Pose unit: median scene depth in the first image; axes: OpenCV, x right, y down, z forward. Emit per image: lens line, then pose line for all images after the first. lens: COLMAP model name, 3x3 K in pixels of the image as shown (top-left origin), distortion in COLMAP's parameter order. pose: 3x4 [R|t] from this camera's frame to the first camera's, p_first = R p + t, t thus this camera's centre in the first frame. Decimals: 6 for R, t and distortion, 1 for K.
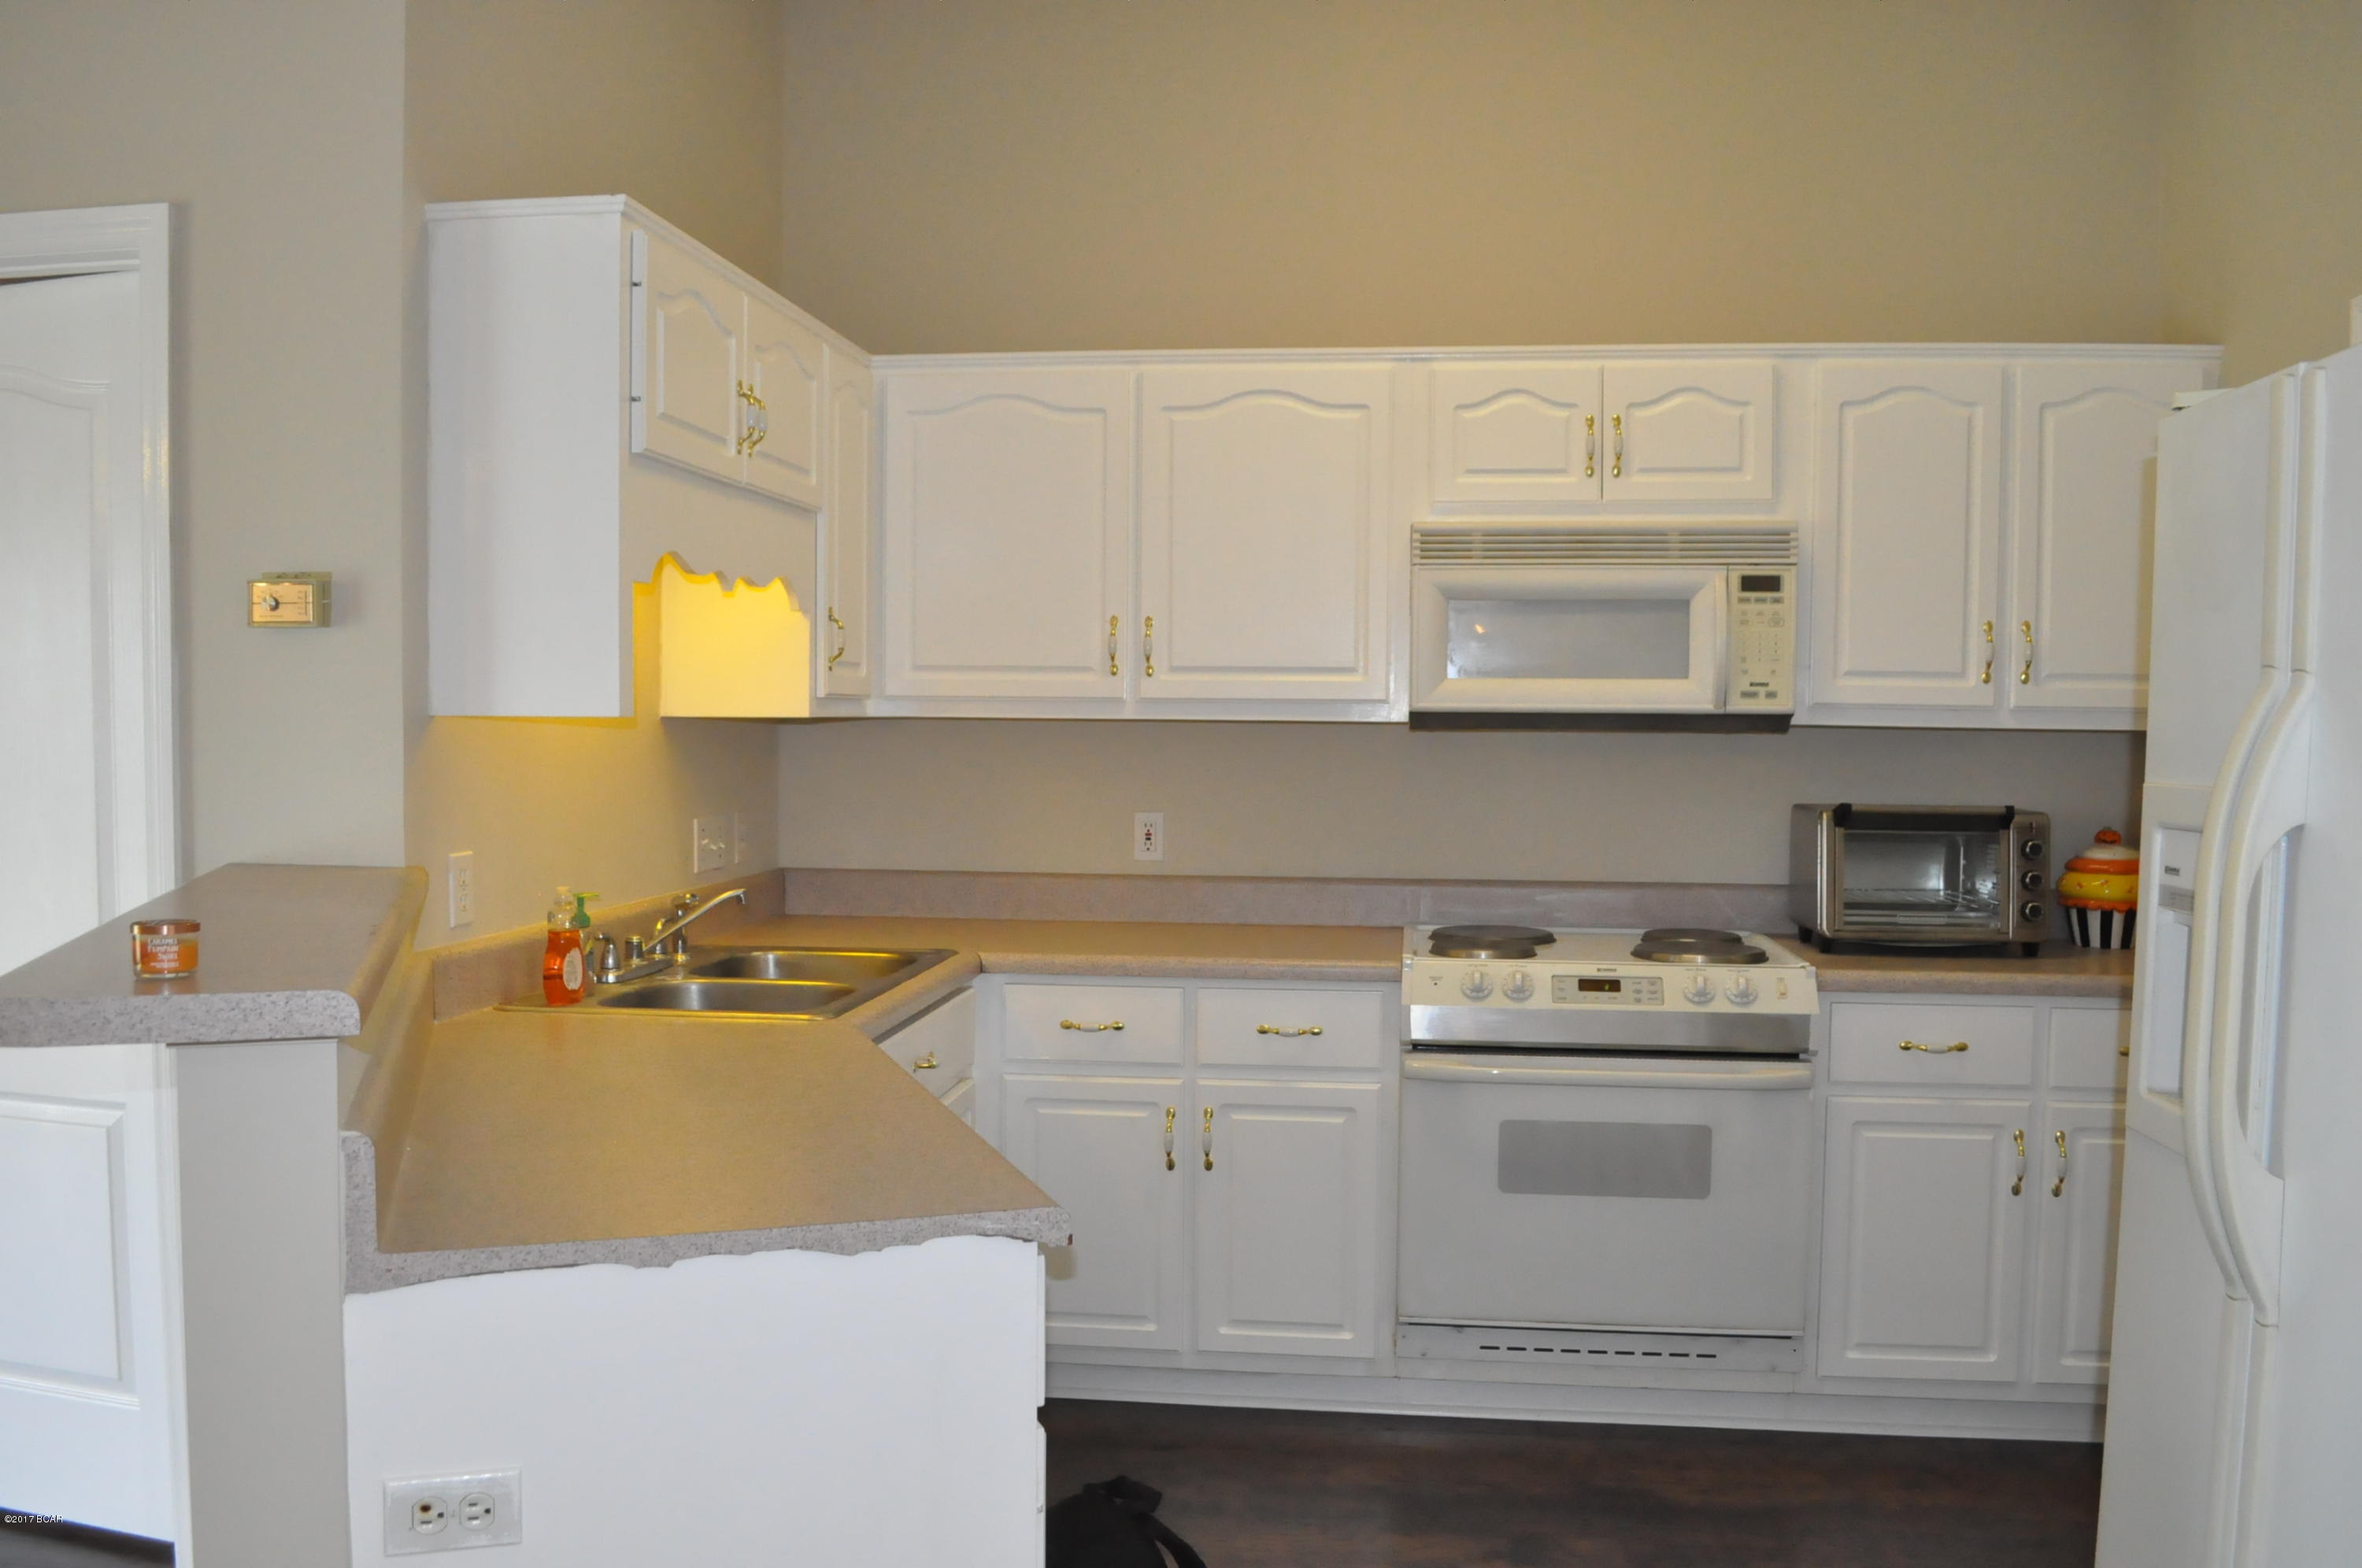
lens RADIAL K [[1861.0, 0, 1181.0], [0, 1861.0, 784.0], [0, 0, 1]] dist [-0.078610, 0.005882]
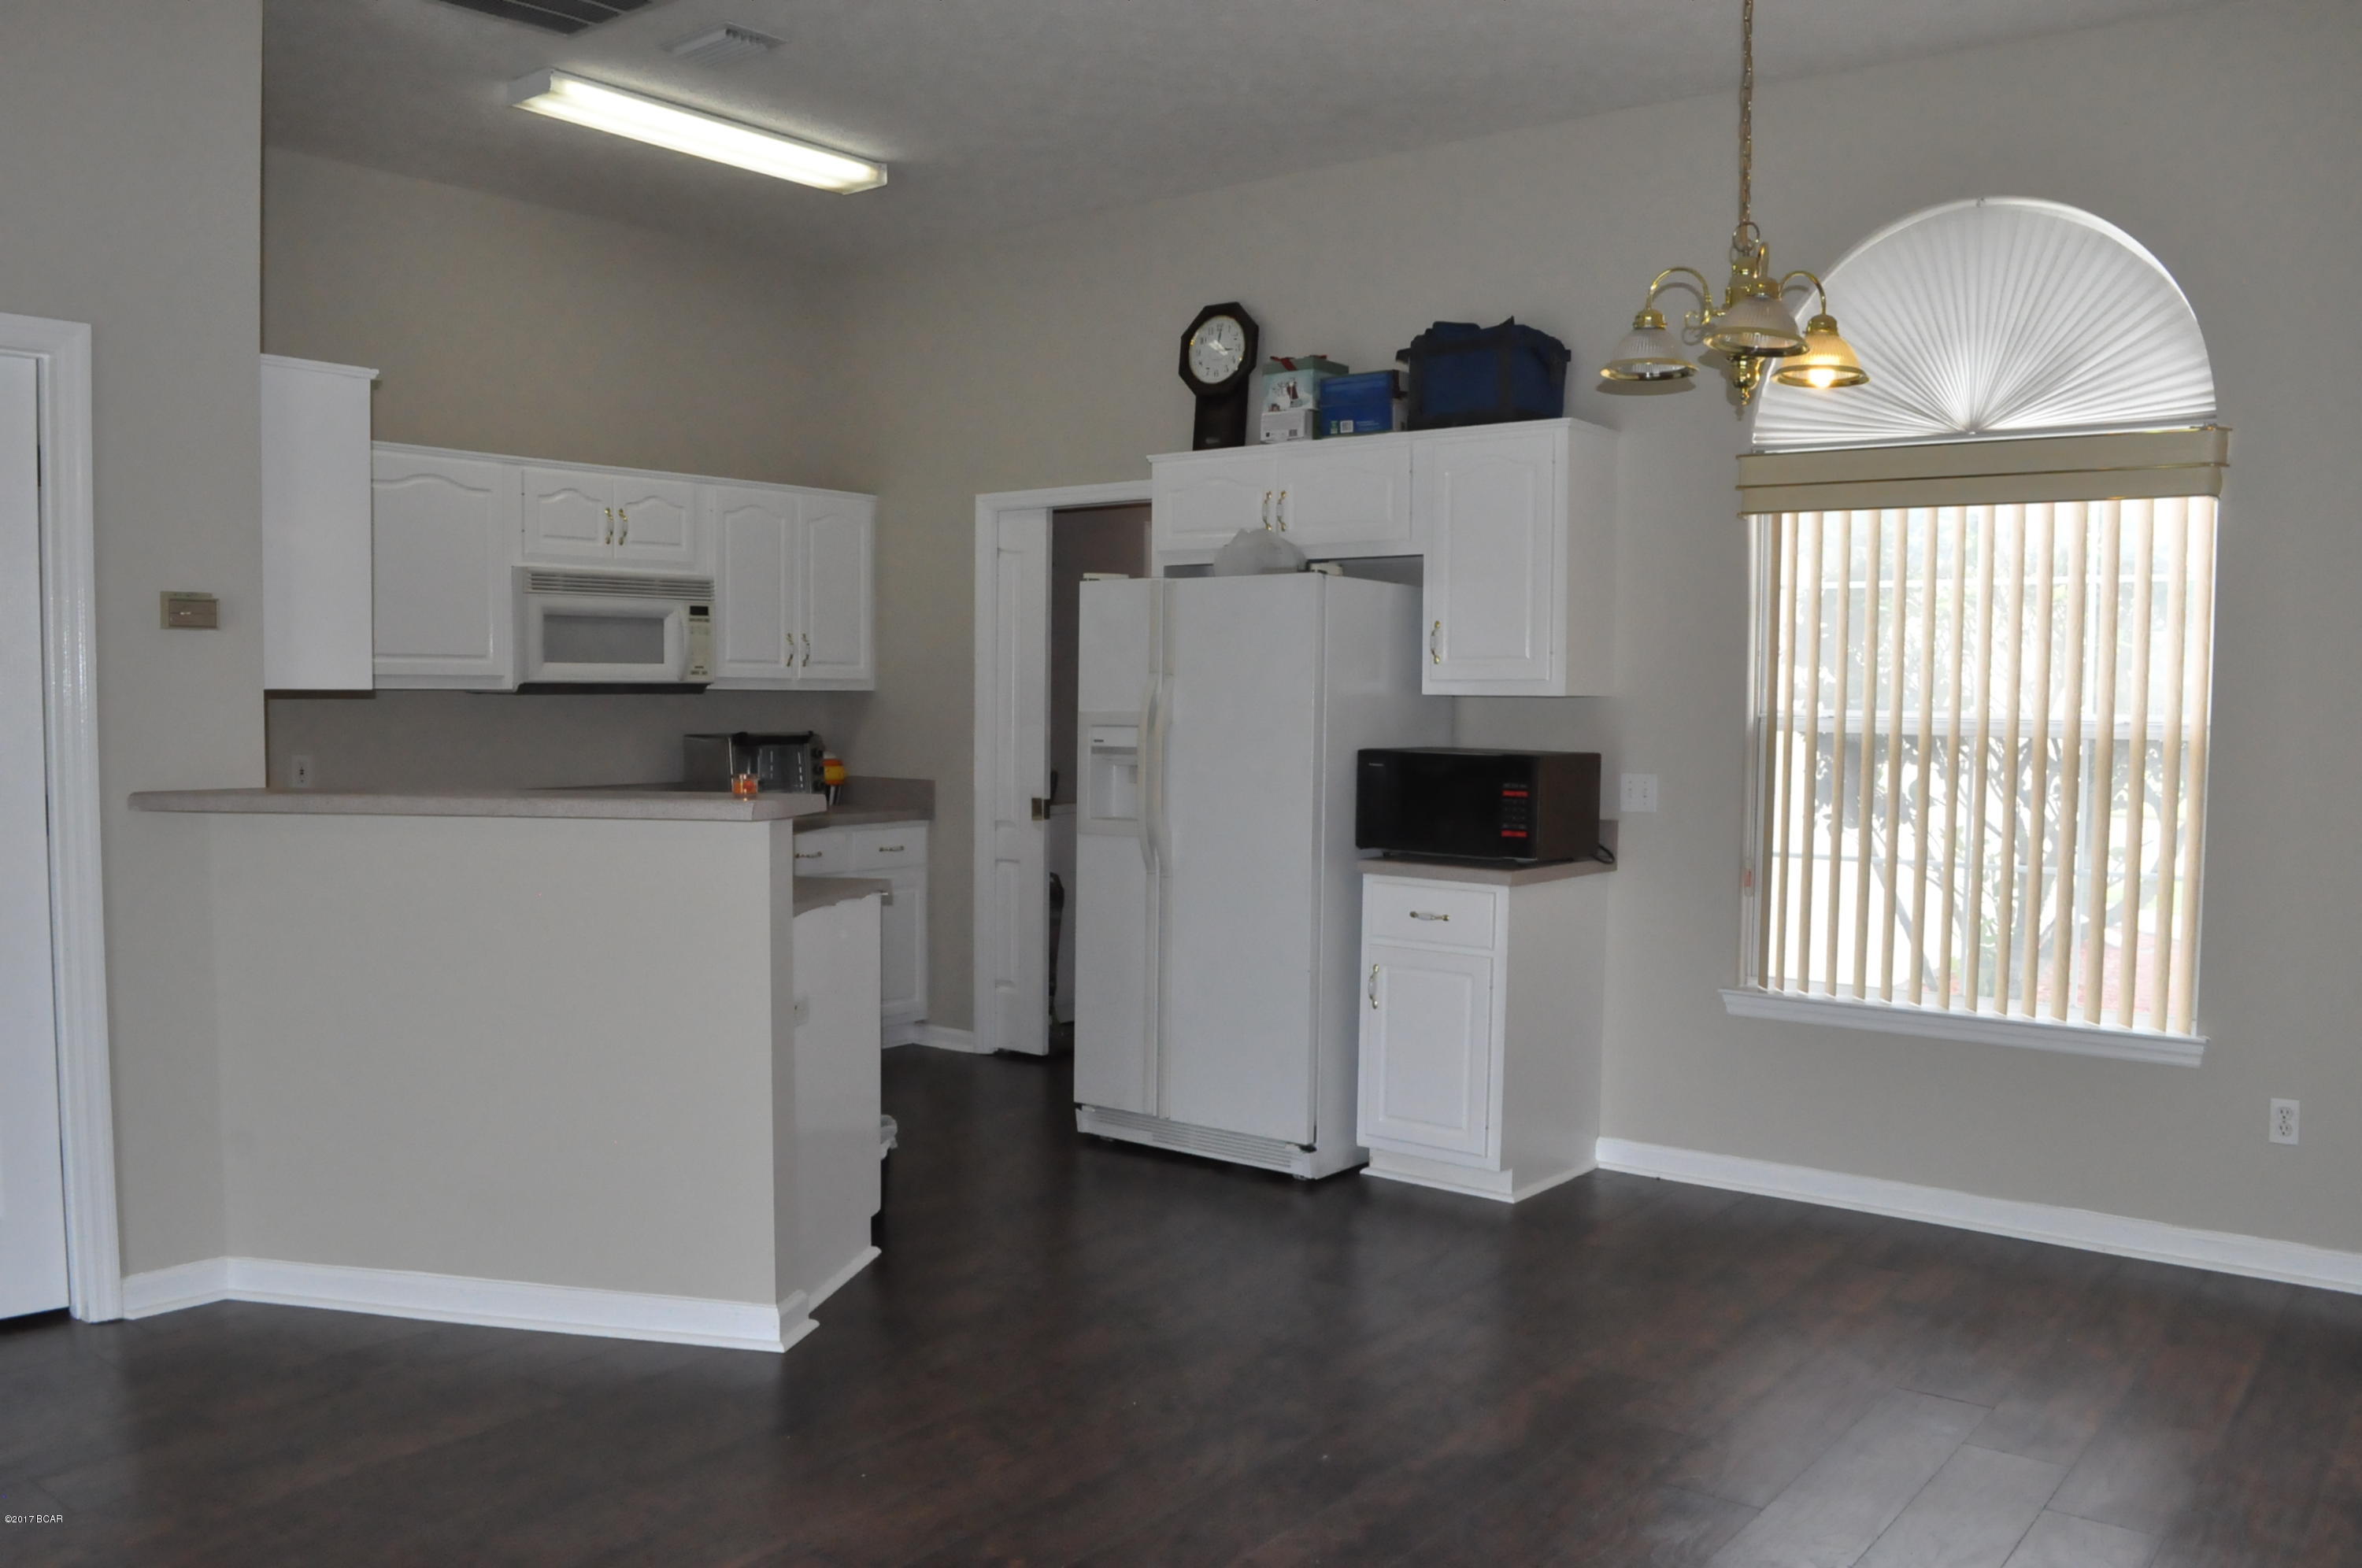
lens RADIAL K [[1861.0, 0, 1181.0], [0, 1861.0, 784.0], [0, 0, 1]] dist [-0.078610, 0.005882]
pose [[0.521689, -0.047103, 0.851834, -0.969419], [0.032544, 0.998847, 0.035301, 0.011153], [-0.852515, 0.009306, 0.522620, -0.333564]]
